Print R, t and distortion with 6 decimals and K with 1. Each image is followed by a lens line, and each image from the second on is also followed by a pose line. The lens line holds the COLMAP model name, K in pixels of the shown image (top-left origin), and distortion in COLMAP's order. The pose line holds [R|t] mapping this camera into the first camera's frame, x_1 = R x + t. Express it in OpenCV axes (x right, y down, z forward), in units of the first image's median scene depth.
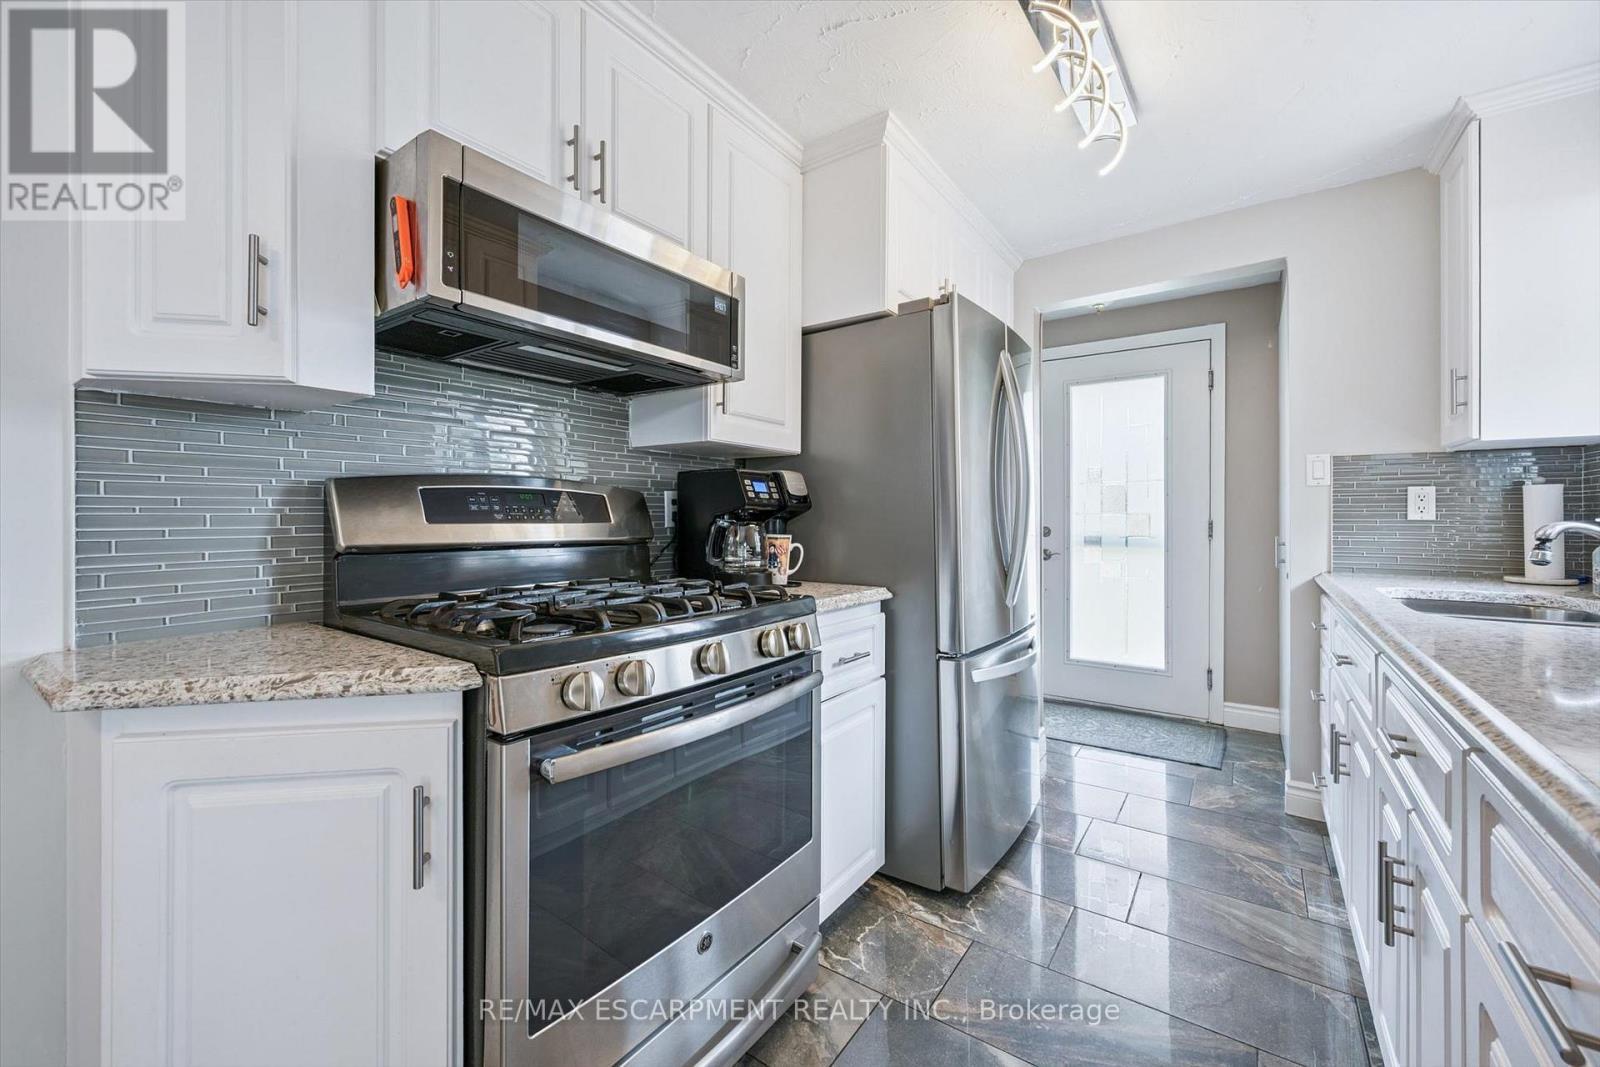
lens RADIAL K [[635.6, 0, 803.4], [0, 635.6, 516.2], [0, 0, 1]] dist [-0.000832, -0.000037]
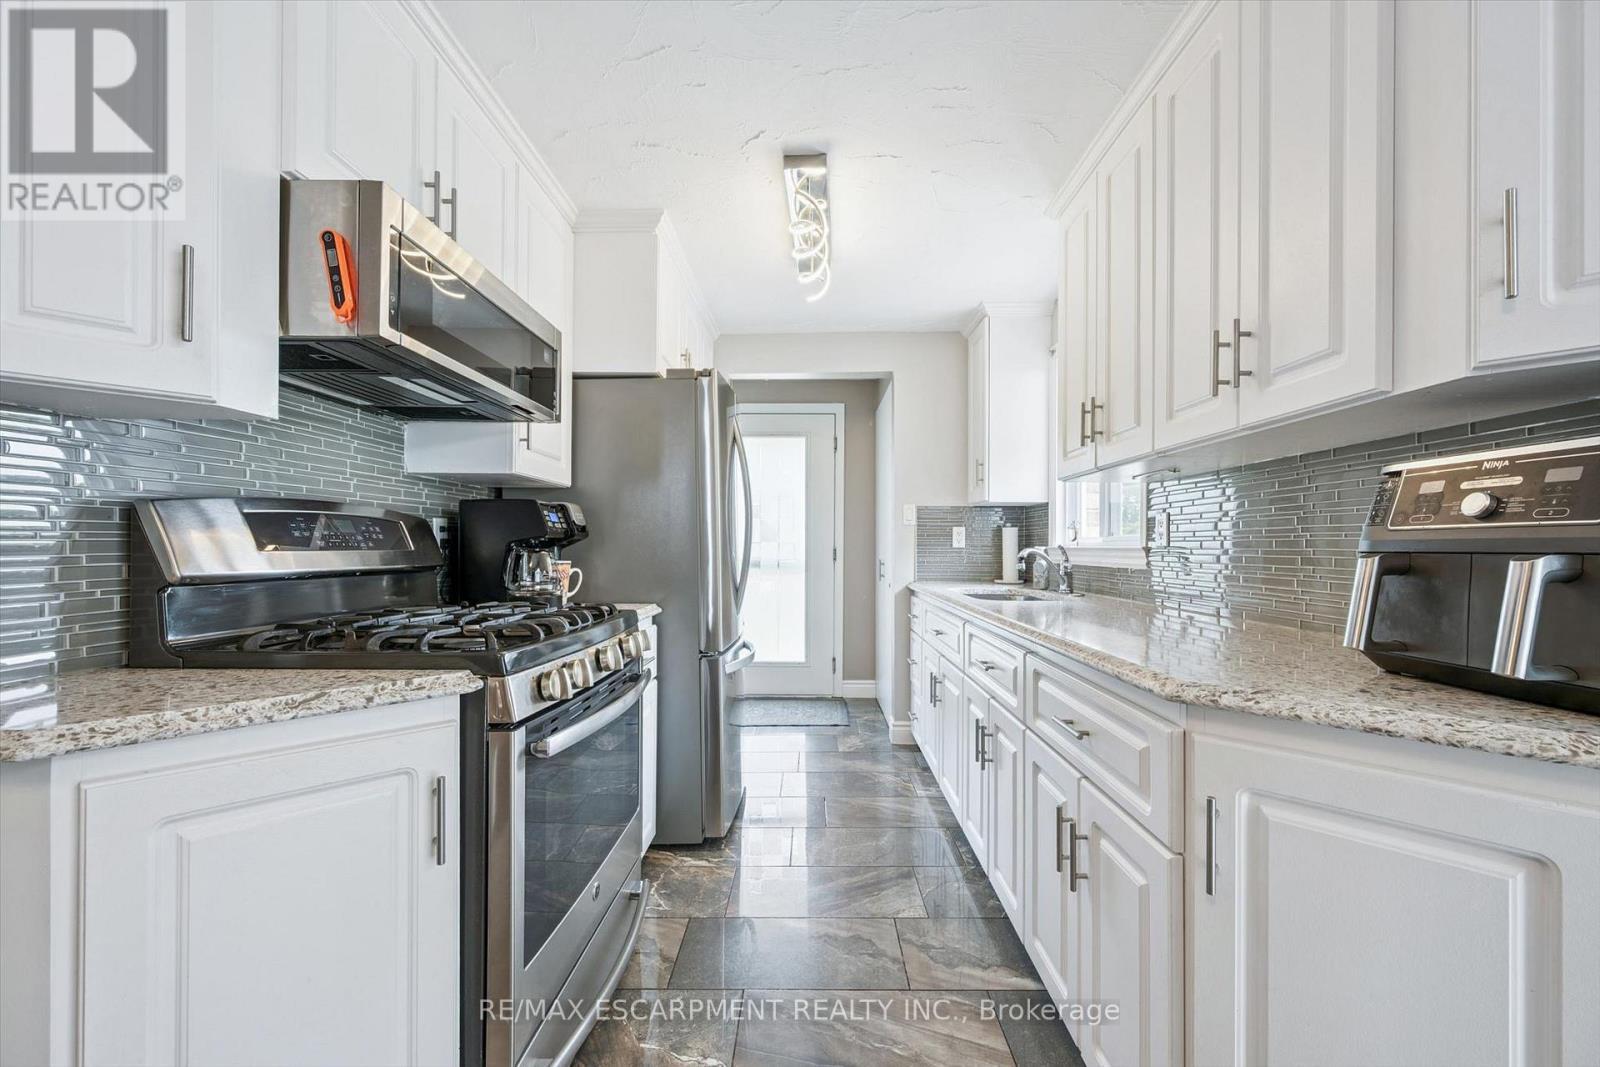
lens RADIAL K [[632.5, 0, 801.7], [0, 632.5, 543.8], [0, 0, 1]] dist [-0.000284, 0.000042]
pose [[0.829251, 0.003613, 0.558865, -0.306599], [-0.003659, 0.999993, -0.001037, -0.000514], [-0.558864, -0.001185, 0.829258, -0.140486]]
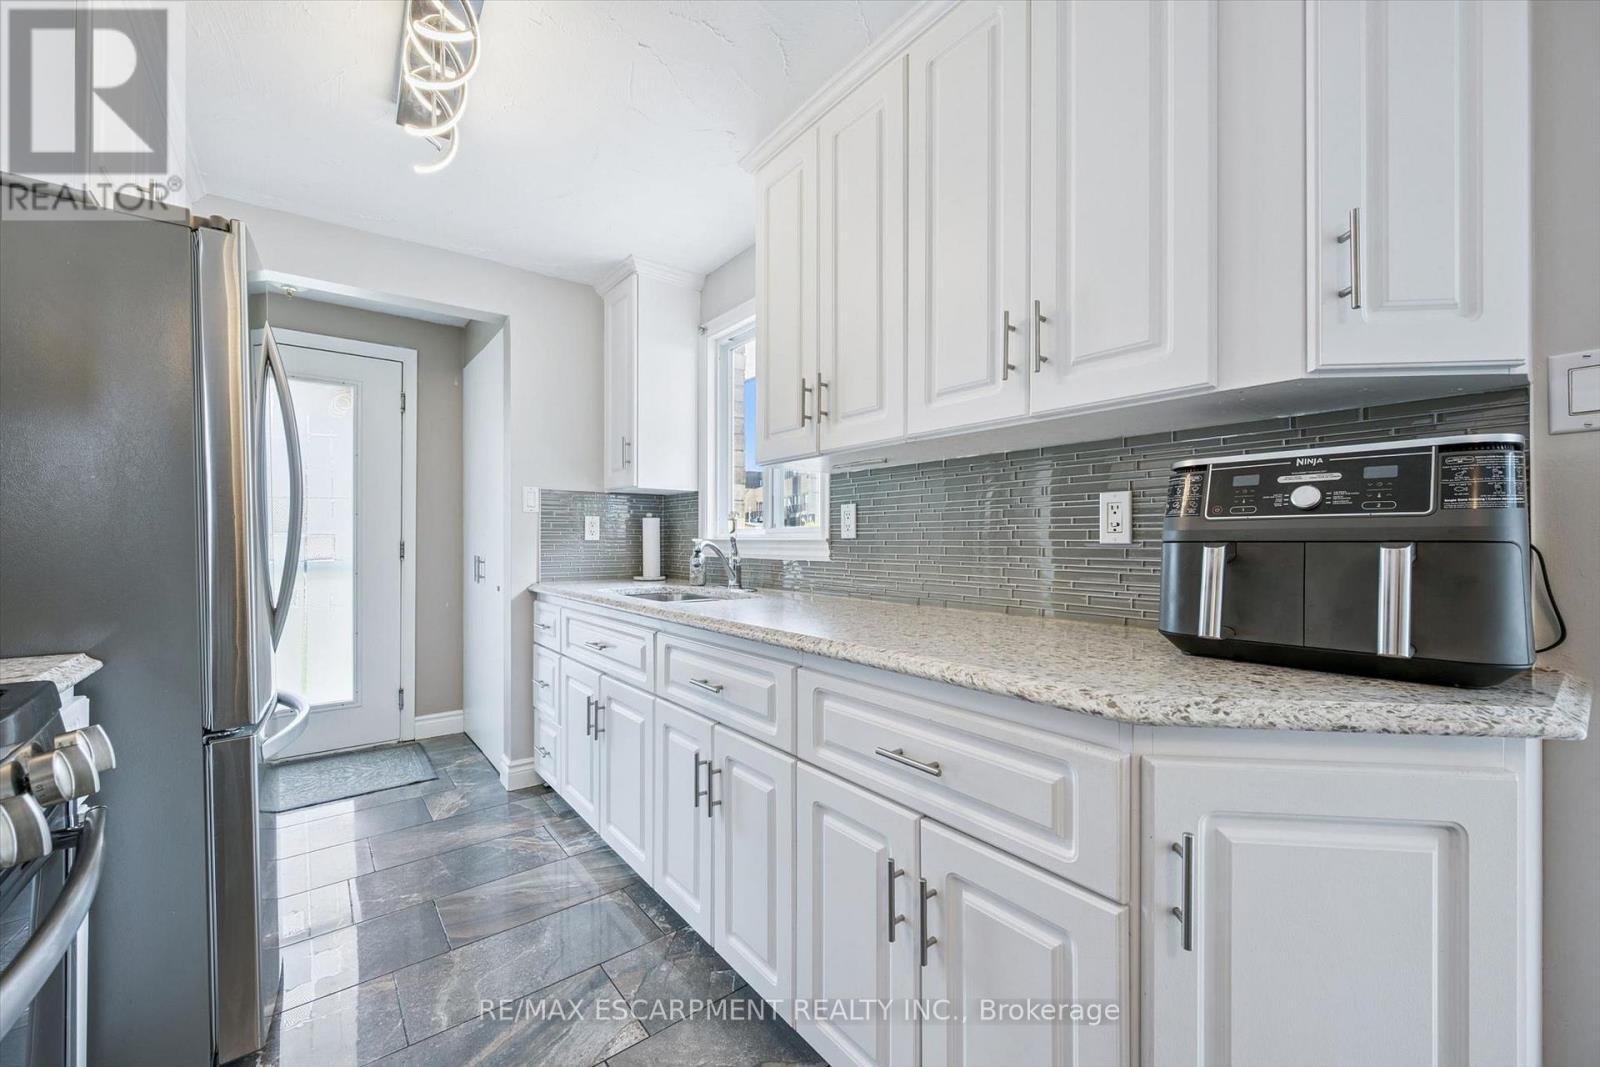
lens RADIAL K [[631.8, 0, 802.1], [0, 631.8, 538.1], [0, 0, 1]] dist [0.000008, 0.000044]
pose [[0.290954, 0.002483, 0.956734, -0.242598], [-0.002696, 0.999995, -0.001775, 0.002862], [-0.956733, -0.002062, 0.290959, 0.177258]]
